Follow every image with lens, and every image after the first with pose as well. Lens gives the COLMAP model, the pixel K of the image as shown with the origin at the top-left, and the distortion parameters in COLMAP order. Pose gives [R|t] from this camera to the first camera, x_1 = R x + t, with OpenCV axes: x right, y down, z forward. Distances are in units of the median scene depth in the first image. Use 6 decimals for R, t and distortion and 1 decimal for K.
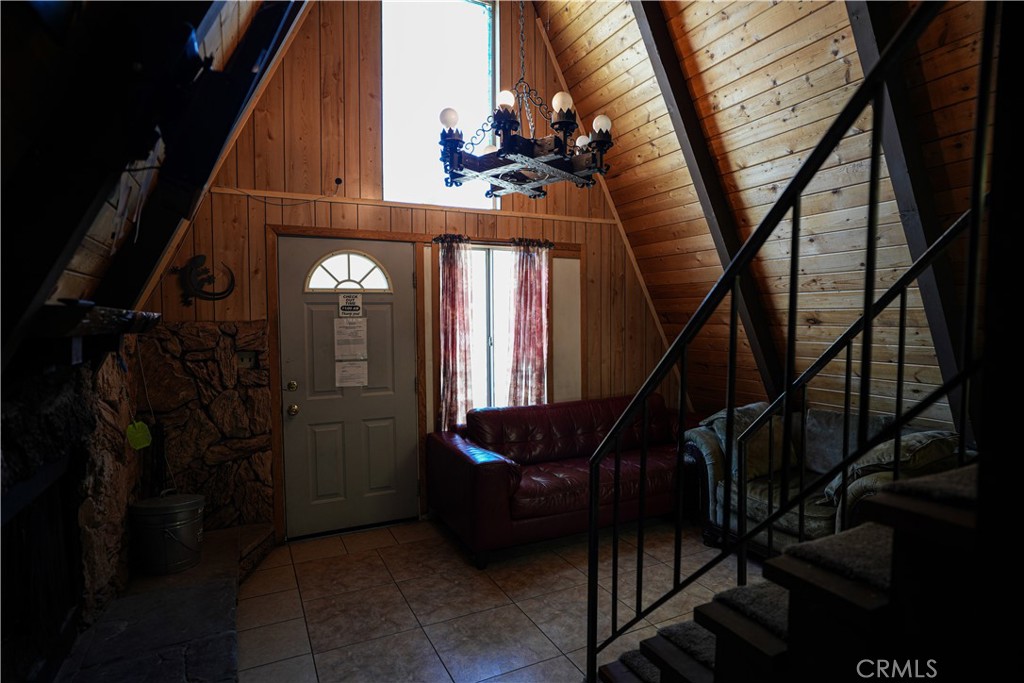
lens RADIAL K [[588.5, 0, 514.7], [0, 588.5, 344.0], [0, 0, 1]] dist [-0.002800, 0.001462]
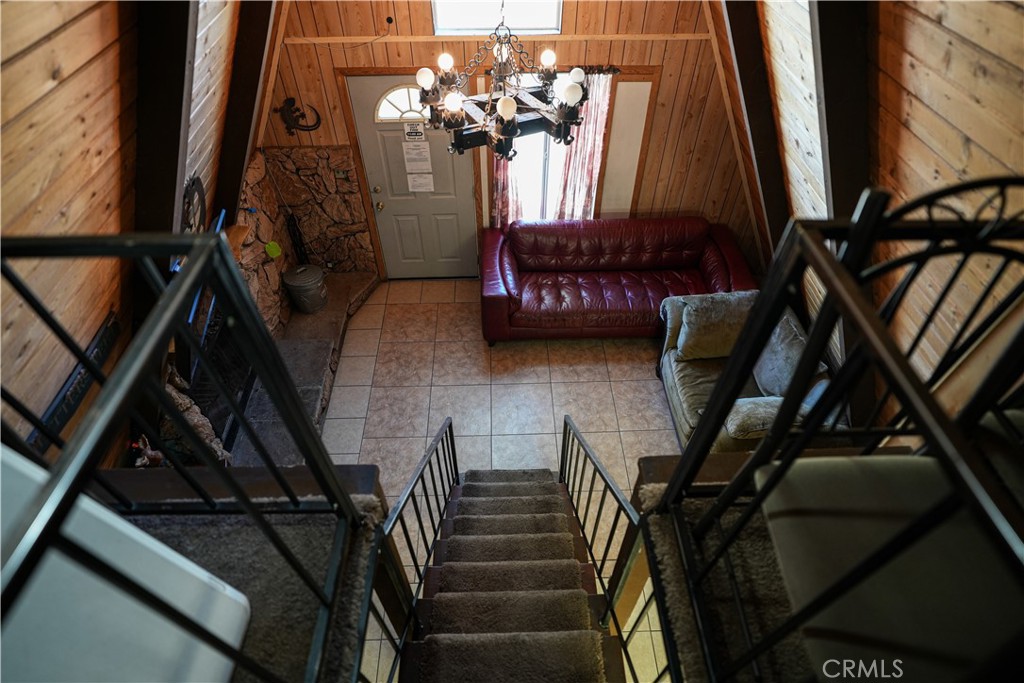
lens RADIAL K [[588.5, 0, 514.7], [0, 588.5, 344.0], [0, 0, 1]] dist [-0.002800, 0.001462]
pose [[0.904076, 0.323565, -0.279200, 0.389463], [-0.023918, 0.690578, 0.722863, -0.662475], [0.426702, -0.646845, 0.632074, 0.070247]]
